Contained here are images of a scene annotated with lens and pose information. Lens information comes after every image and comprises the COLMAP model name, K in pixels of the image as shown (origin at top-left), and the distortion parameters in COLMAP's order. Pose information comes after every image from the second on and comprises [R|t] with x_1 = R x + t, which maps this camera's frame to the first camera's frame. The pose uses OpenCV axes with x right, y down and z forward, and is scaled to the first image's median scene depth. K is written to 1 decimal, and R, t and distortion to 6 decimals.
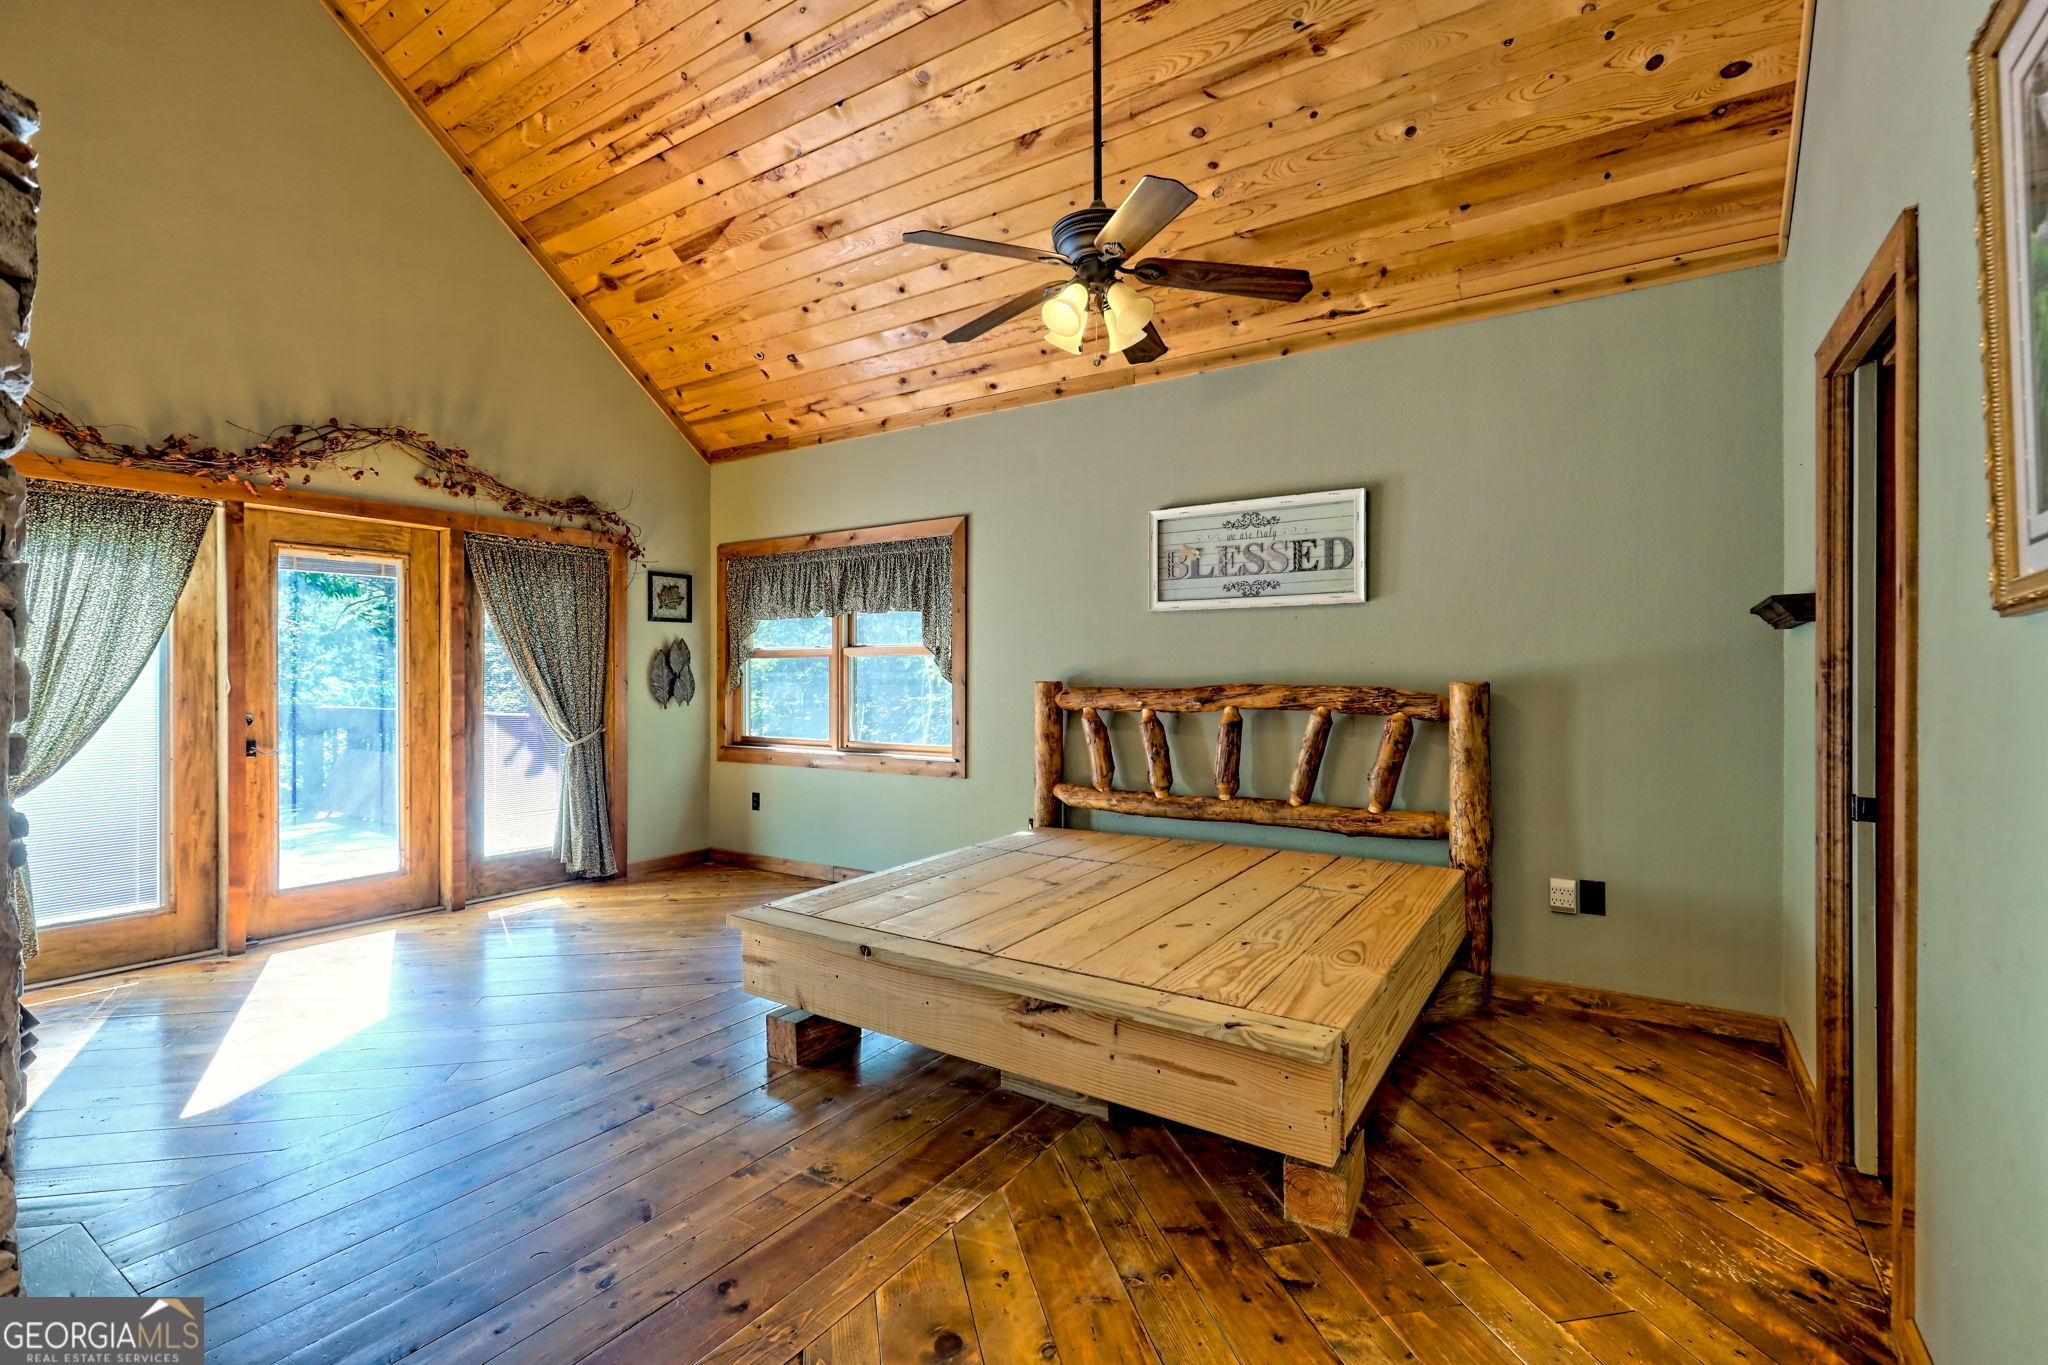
lens RADIAL K [[935.1, 0, 1013.3], [0, 935.1, 679.2], [0, 0, 1]] dist [0.002913, 0.000382]
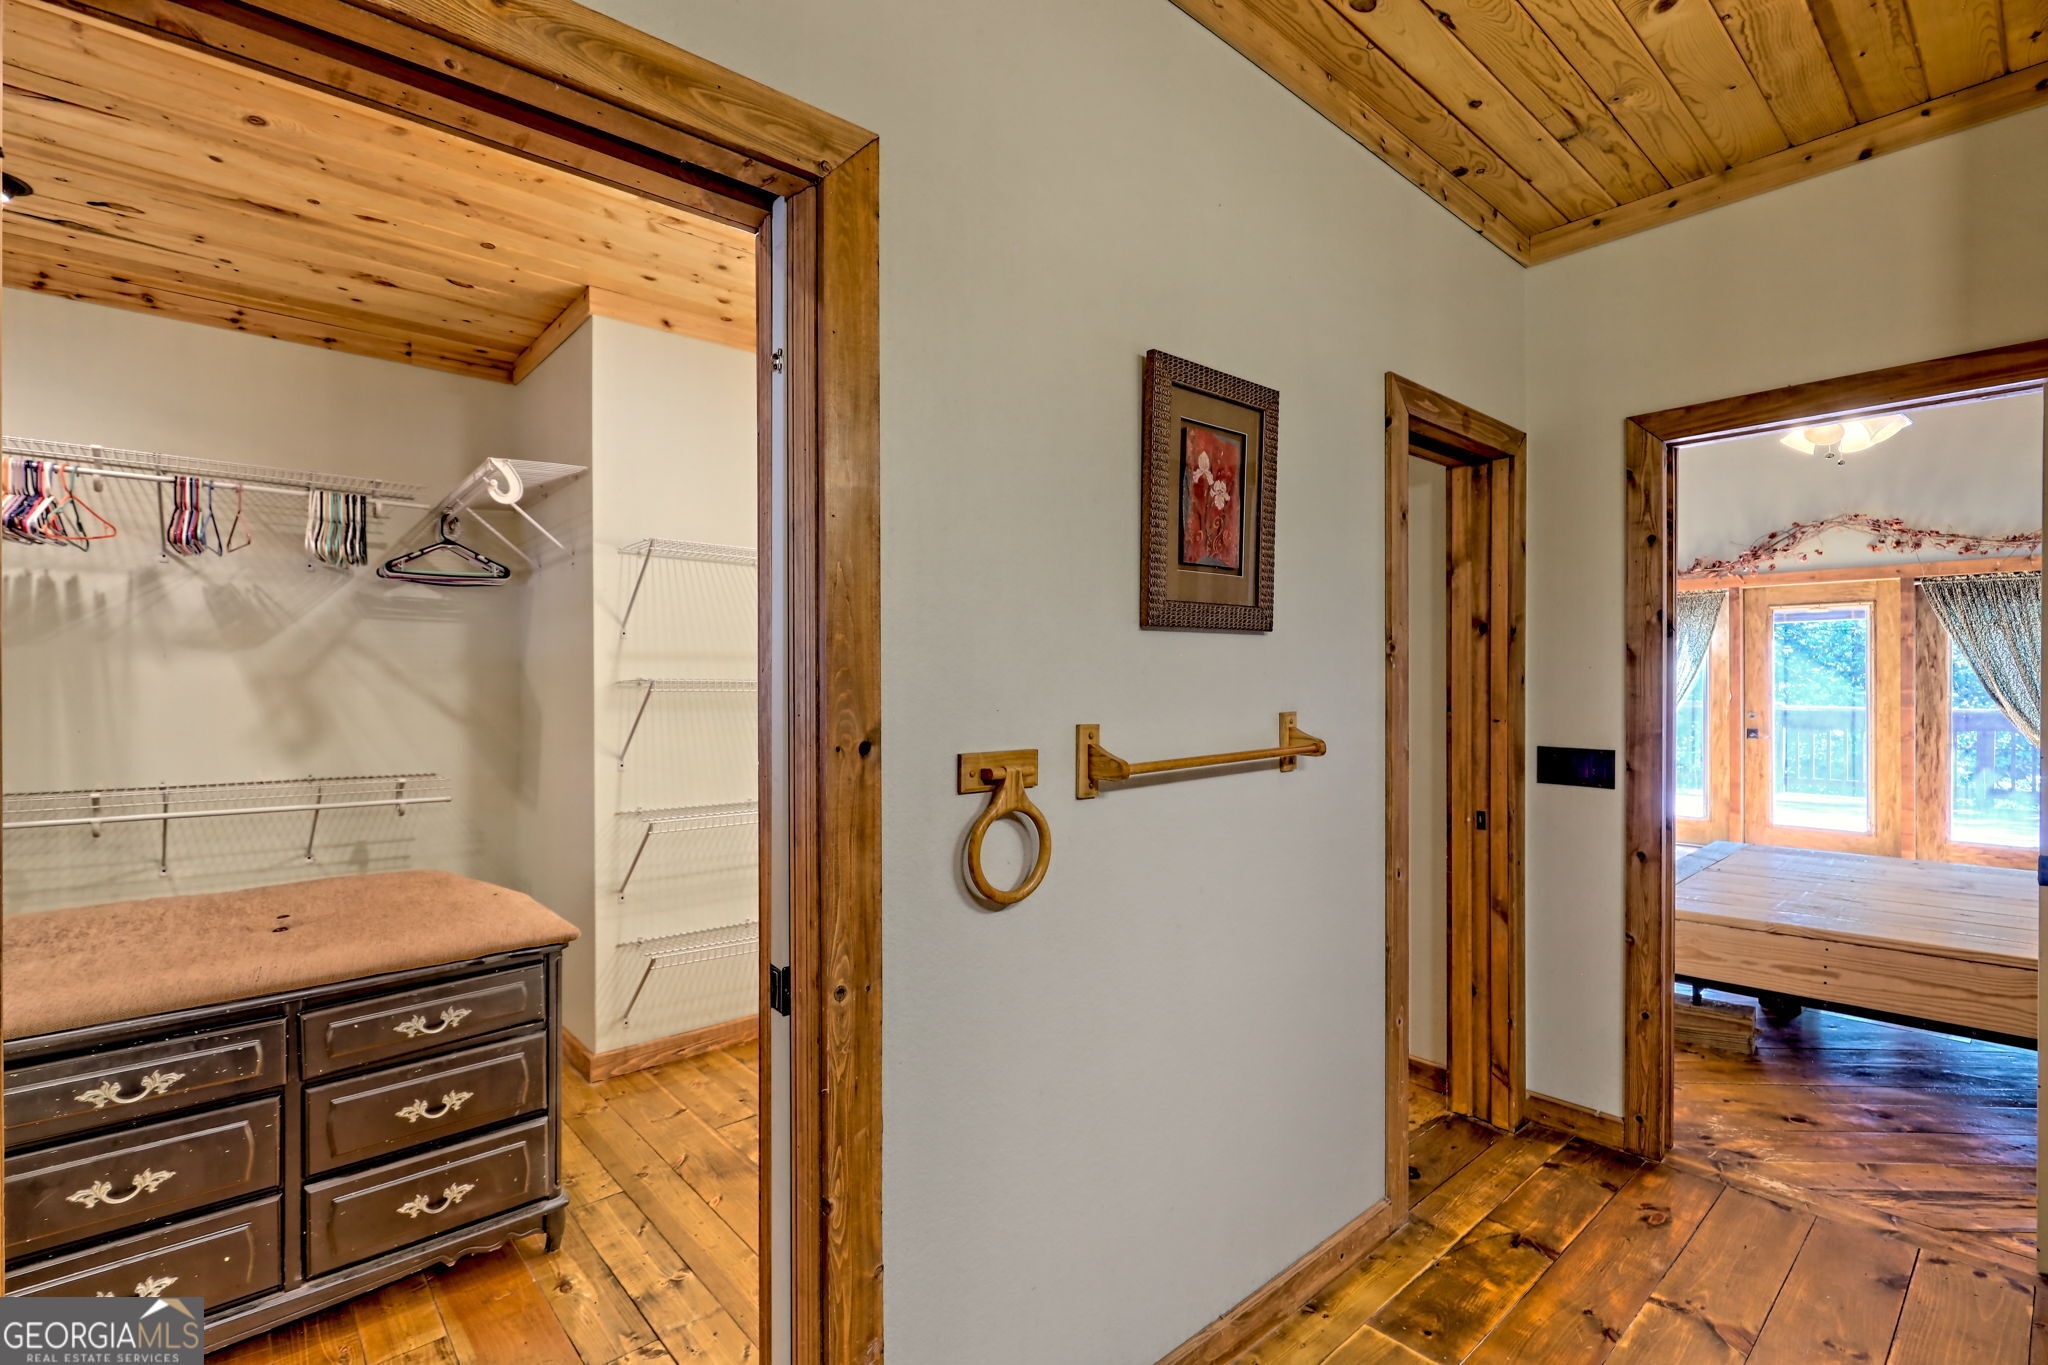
lens RADIAL K [[935.1, 0, 1020.3], [0, 935.1, 684.8], [0, 0, 1]] dist [0.002913, 0.000382]
pose [[-0.246678, 0.003088, -0.969093, 1.073478], [-0.006450, 0.999968, 0.004828, -0.011278], [0.969076, 0.007442, -0.246650, 0.150202]]
